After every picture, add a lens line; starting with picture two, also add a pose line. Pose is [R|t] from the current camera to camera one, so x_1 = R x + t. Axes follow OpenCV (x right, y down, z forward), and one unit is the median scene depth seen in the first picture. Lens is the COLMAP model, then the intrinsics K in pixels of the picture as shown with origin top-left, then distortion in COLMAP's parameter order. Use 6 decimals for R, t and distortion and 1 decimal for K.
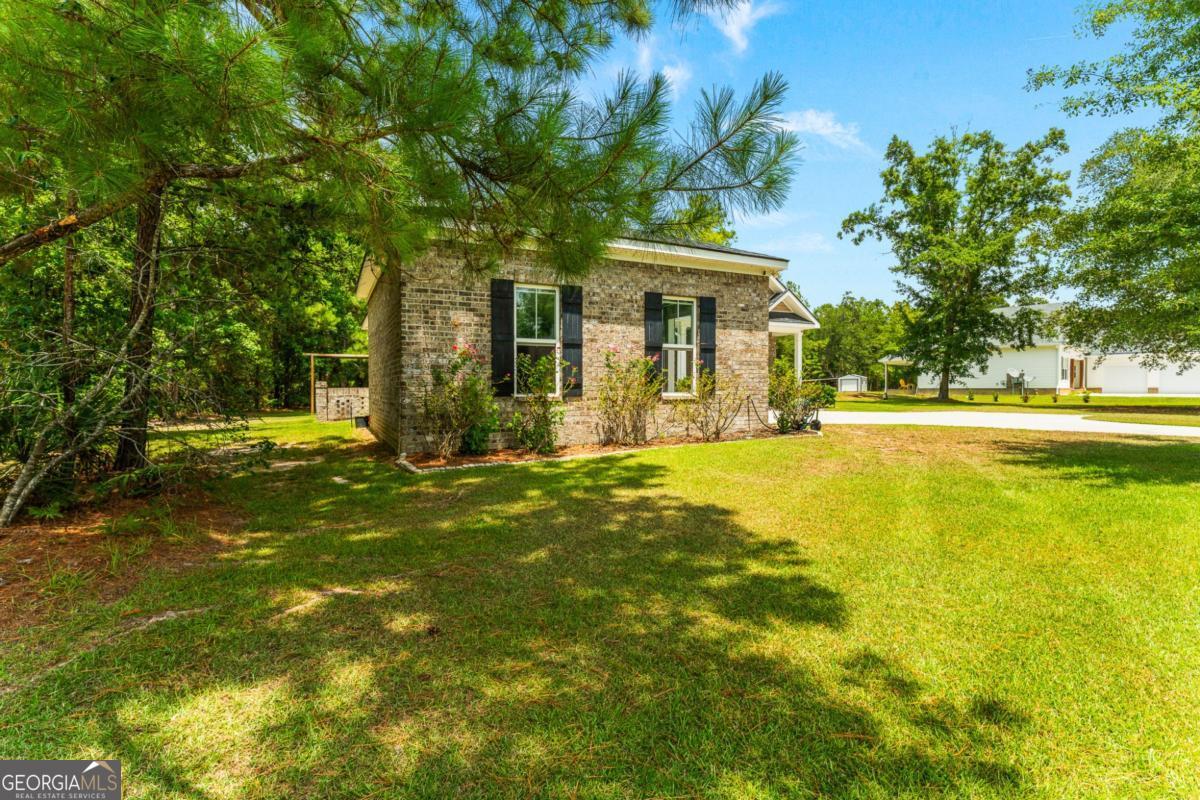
lens RADIAL K [[567.0, 0, 599.8], [0, 567.0, 394.3], [0, 0, 1]] dist [0.002671, 0.000037]
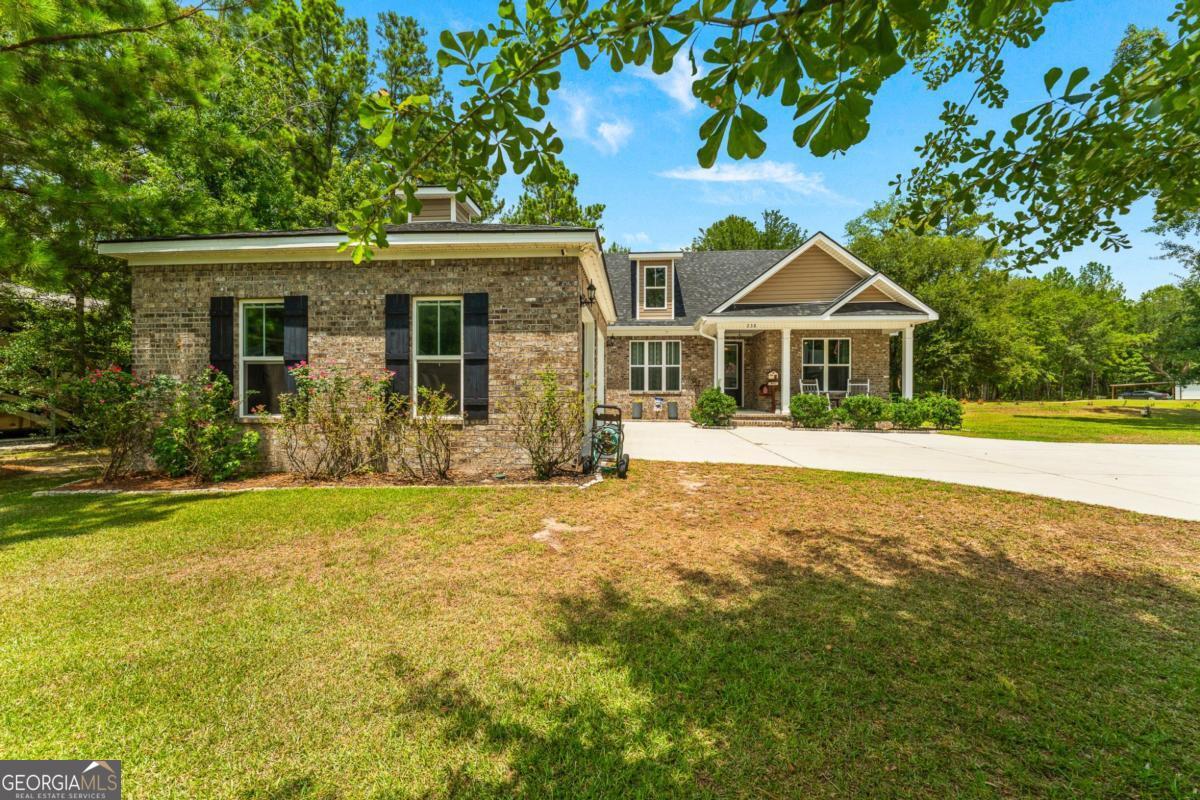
lens RADIAL K [[501.1, 0, 601.1], [0, 501.1, 398.7], [0, 0, 1]] dist [-0.019094, -0.000045]
pose [[0.870787, 0.008326, -0.491589, 0.708271], [-0.007109, 0.999965, 0.004345, -0.032000], [0.491608, -0.000288, 0.870816, 0.507120]]
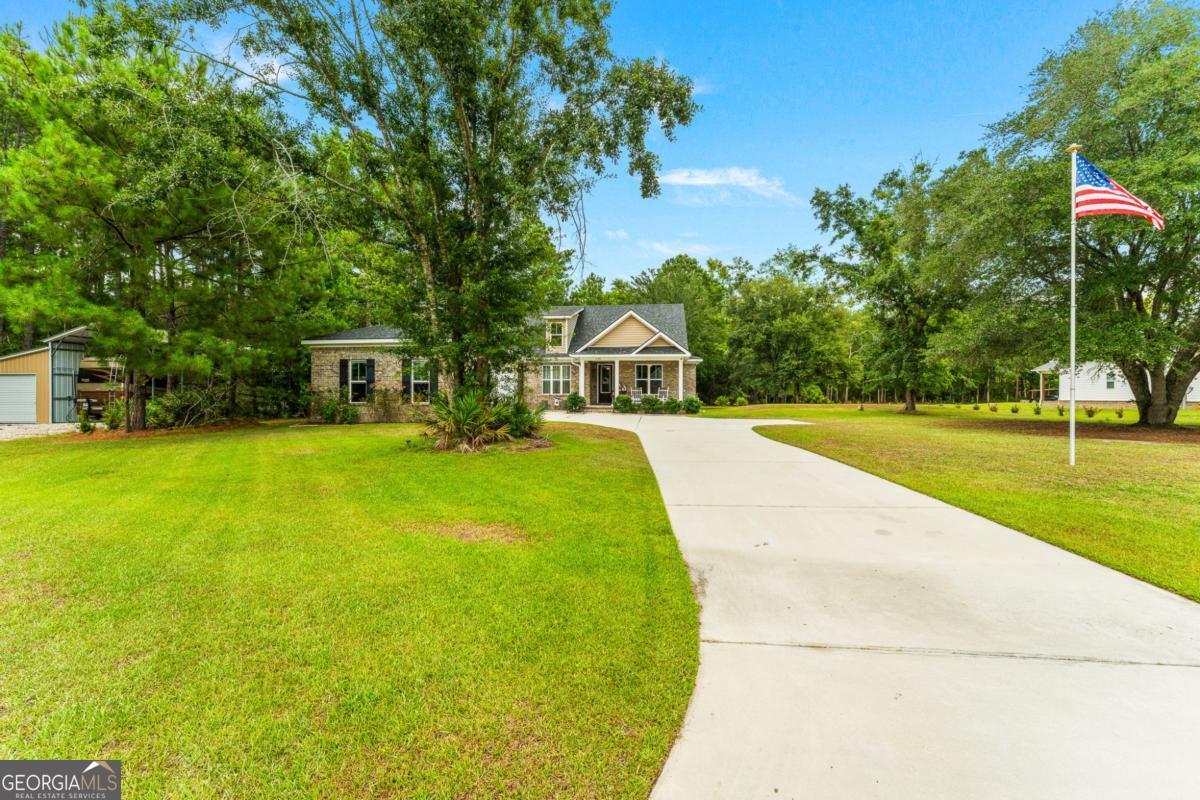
lens RADIAL K [[501.1, 0, 601.3], [0, 501.1, 397.6], [0, 0, 1]] dist [-0.019094, -0.000045]
pose [[0.851077, 0.006953, -0.524994, 1.834557], [-0.010974, 0.999929, -0.004547, -0.020157], [0.524926, 0.009631, 0.851094, -0.318329]]
